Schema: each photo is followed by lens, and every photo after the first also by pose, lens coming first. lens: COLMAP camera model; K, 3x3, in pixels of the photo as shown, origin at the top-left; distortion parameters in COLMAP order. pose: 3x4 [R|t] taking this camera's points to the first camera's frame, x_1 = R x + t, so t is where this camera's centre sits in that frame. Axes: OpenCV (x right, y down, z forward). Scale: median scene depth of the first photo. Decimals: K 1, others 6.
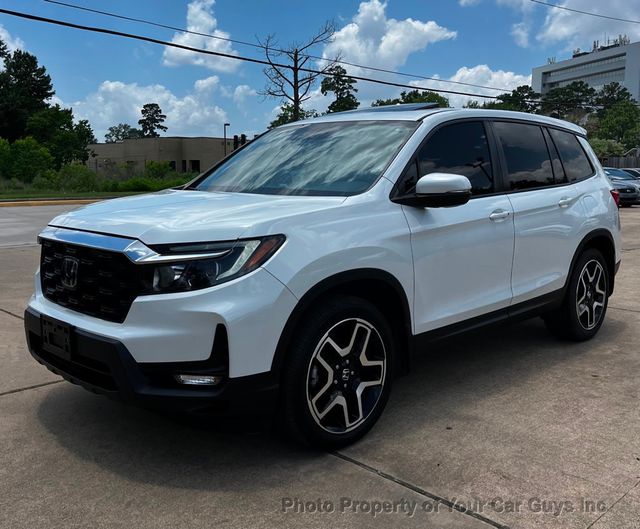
lens RADIAL K [[625.3, 0, 320.0], [0, 625.3, 264.5], [0, 0, 1]] dist [0.018578, -0.008500]
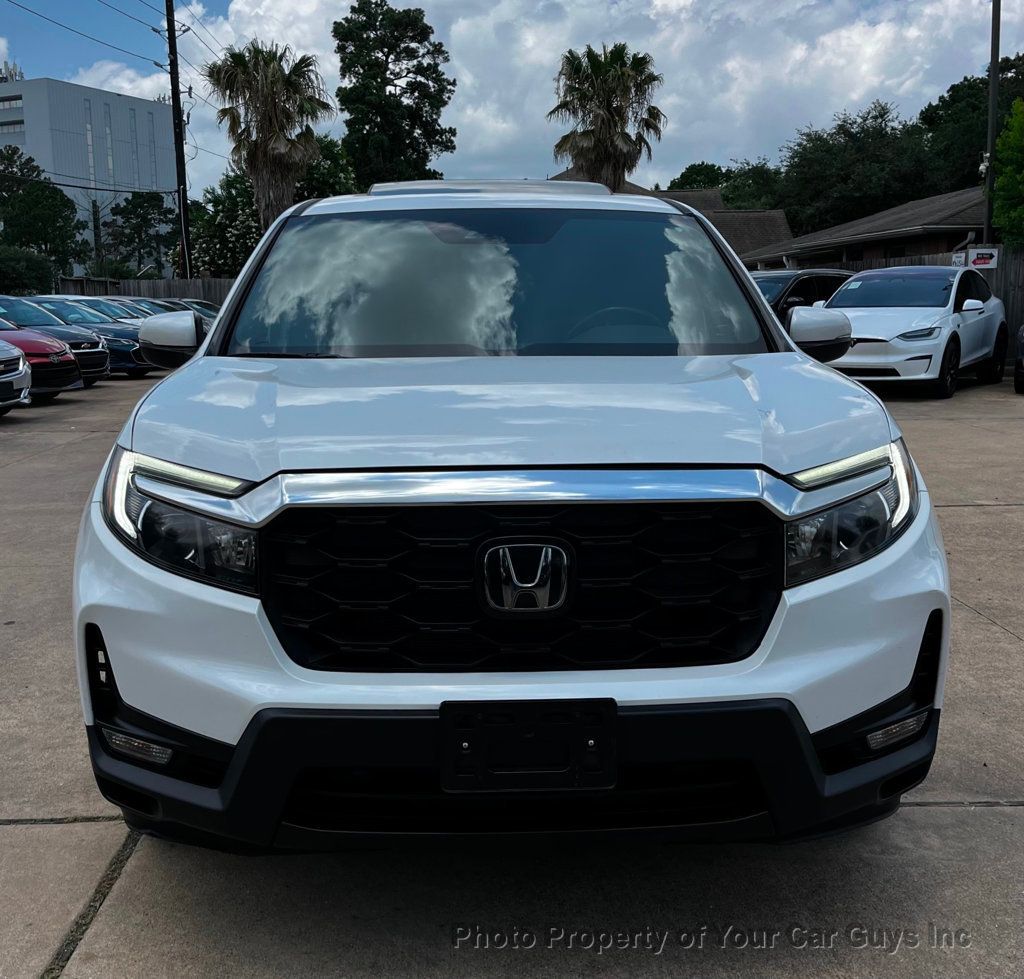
lens RADIAL K [[1111.8, 0, 484.3], [0, 1111.8, 516.3], [0, 0, 1]] dist [0.005941, 0.014539]
pose [[0.696411, -0.143706, 0.703107, -0.899951], [0.114502, 0.989445, 0.088818, -0.088567], [-0.708450, 0.018653, 0.705515, 0.533256]]
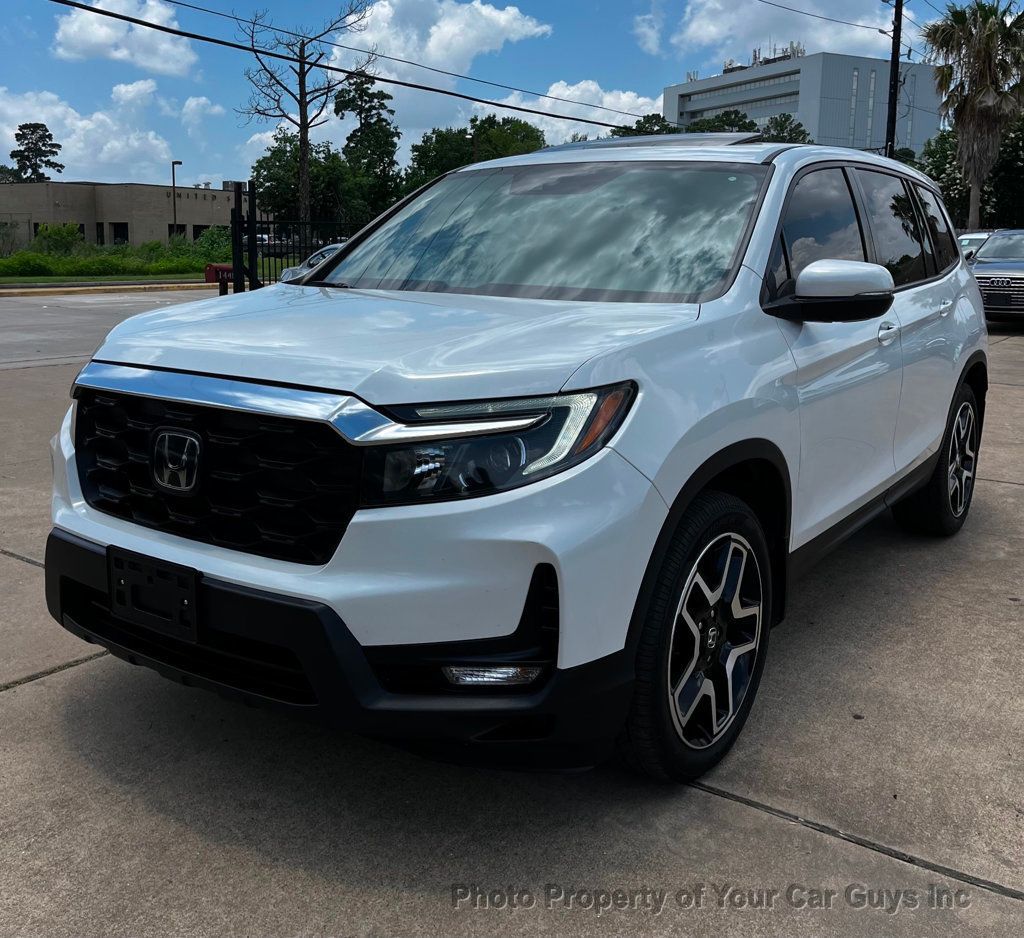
lens RADIAL K [[1008.8, 0, 512.1], [0, 1008.8, 428.9], [0, 0, 1]] dist [0.007779, 0.010979]
pose [[0.986228, -0.018976, 0.164302, -0.271296], [0.013693, 0.999354, 0.033229, -0.034415], [-0.164826, -0.030521, 0.985850, 0.184905]]
